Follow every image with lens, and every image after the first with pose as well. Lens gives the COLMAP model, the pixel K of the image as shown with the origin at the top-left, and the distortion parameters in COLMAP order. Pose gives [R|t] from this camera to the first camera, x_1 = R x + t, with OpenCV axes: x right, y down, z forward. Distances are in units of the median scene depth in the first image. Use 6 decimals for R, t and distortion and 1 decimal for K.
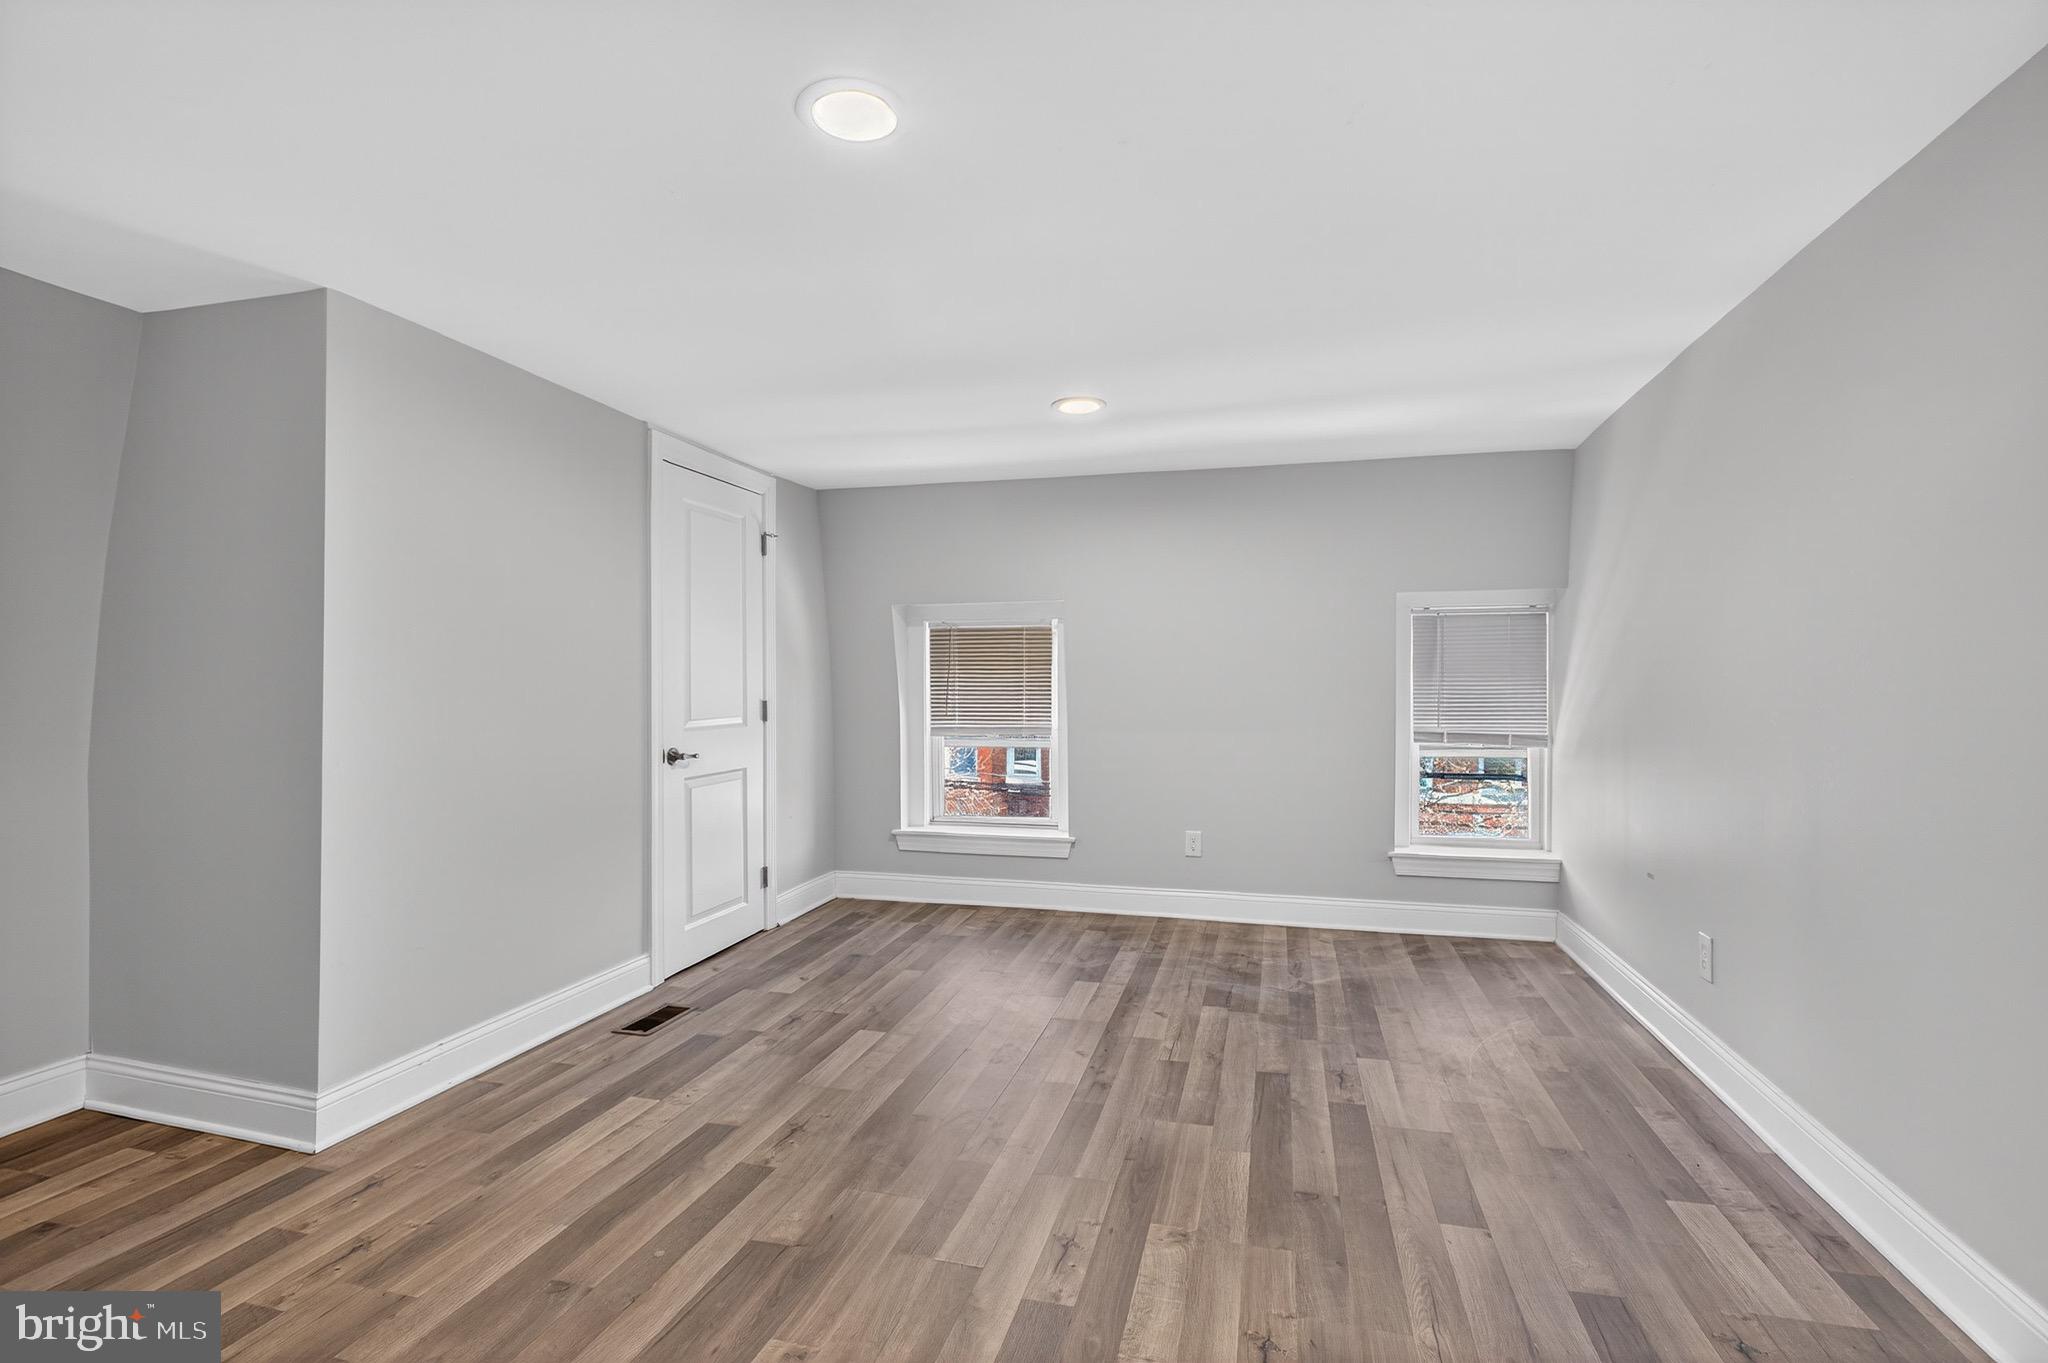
lens RADIAL K [[1014.1, 0, 1026.5], [0, 1014.1, 675.8], [0, 0, 1]] dist [-0.002655, -0.000592]
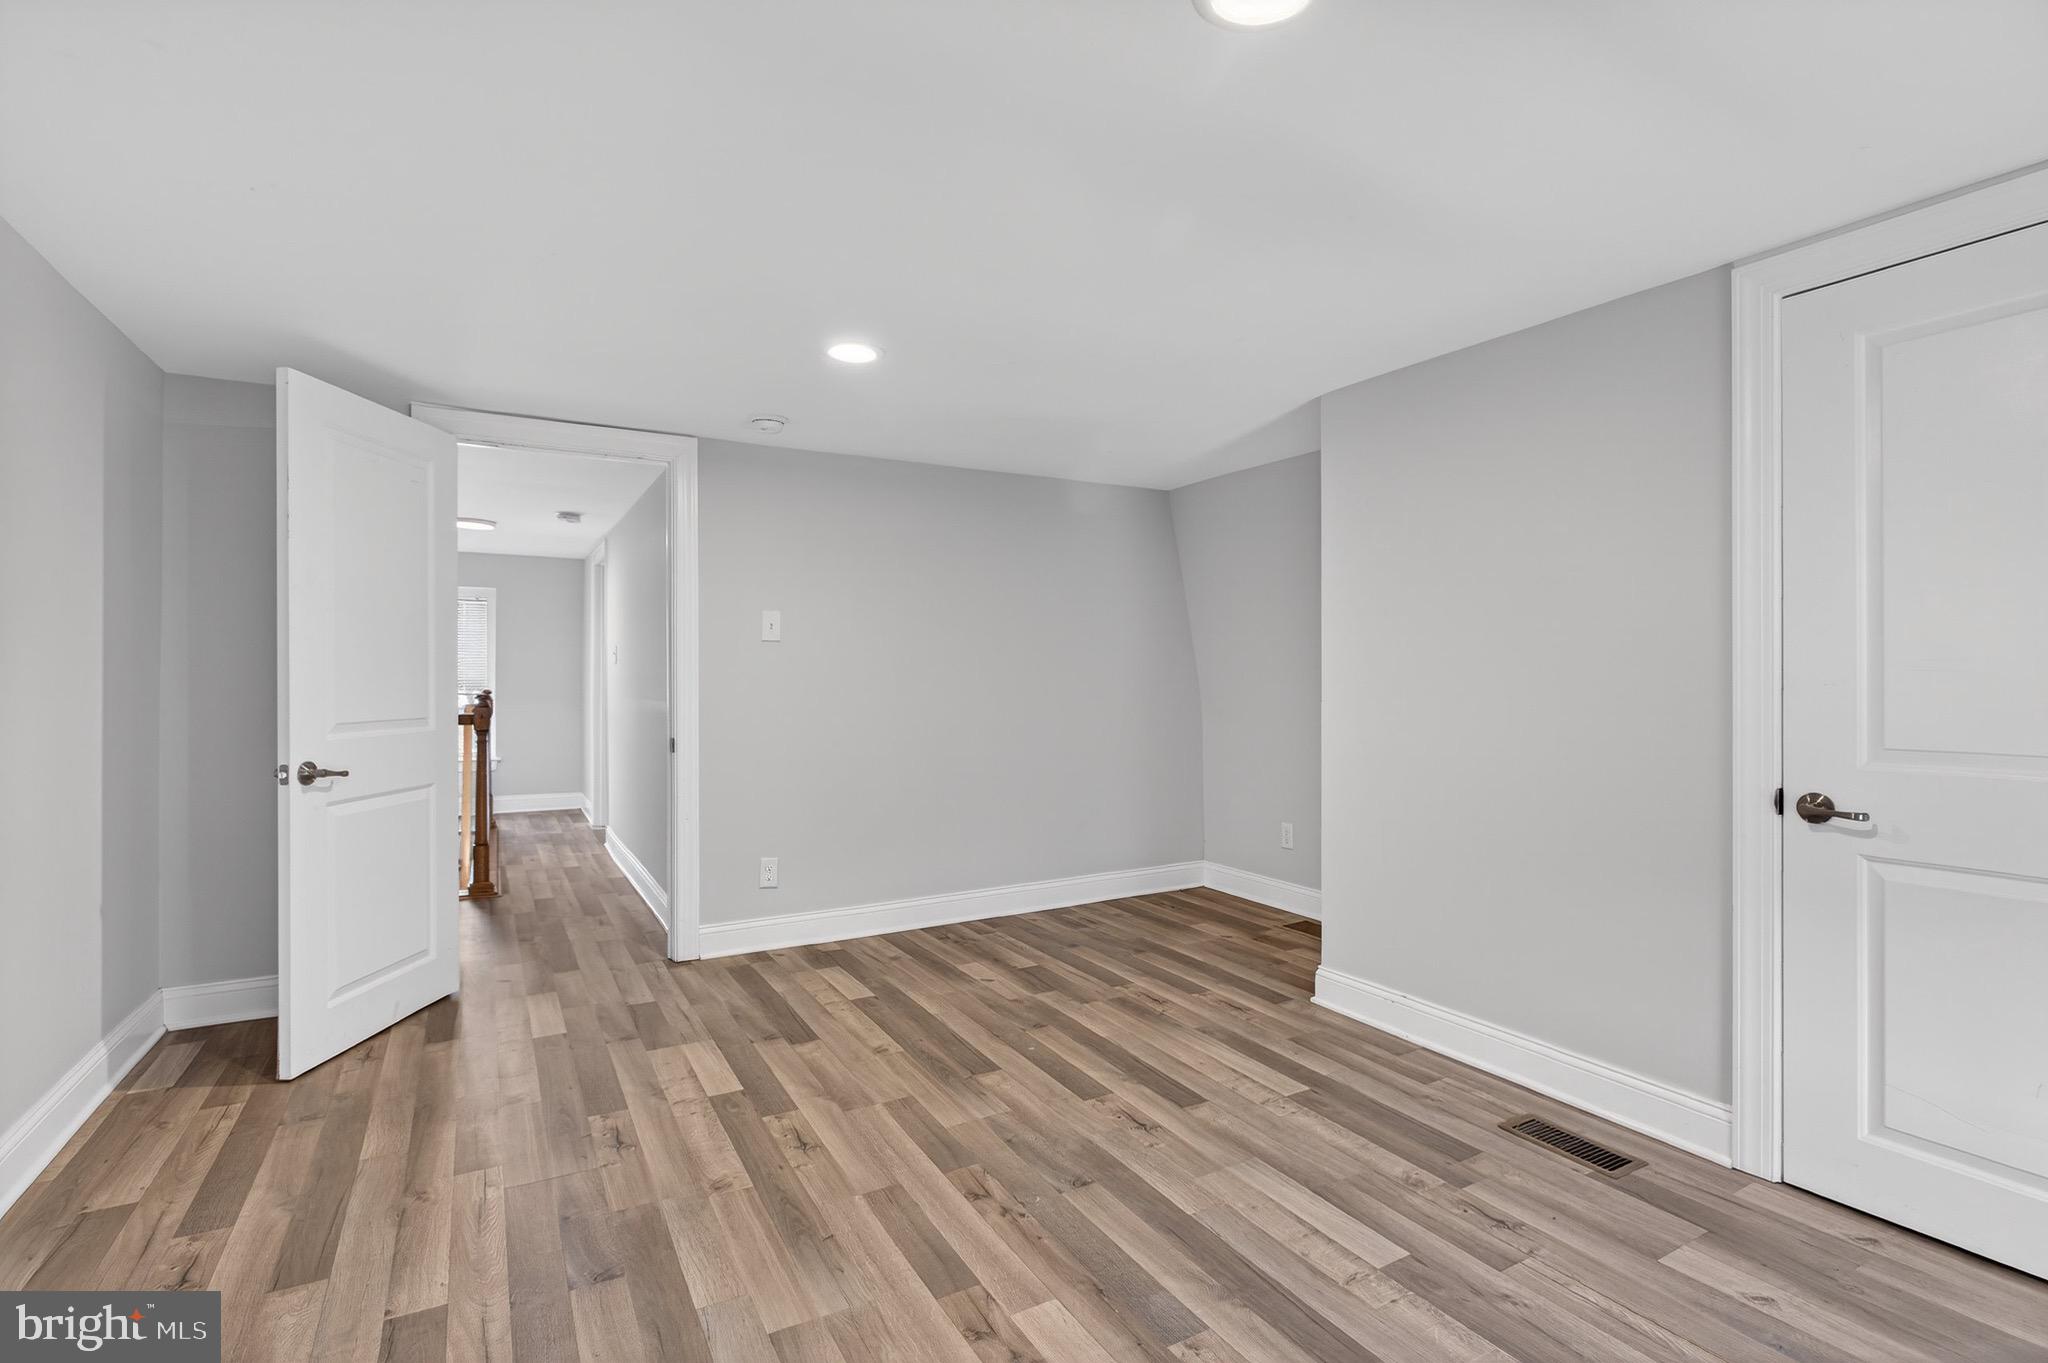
lens RADIAL K [[1014.1, 0, 1026.5], [0, 1014.1, 675.8], [0, 0, 1]] dist [-0.002655, -0.000592]
pose [[-0.738565, 0.001347, -0.674181, 0.551076], [0.003935, 0.999990, -0.002314, 0.010074], [0.674170, -0.004362, -0.738563, 1.743639]]
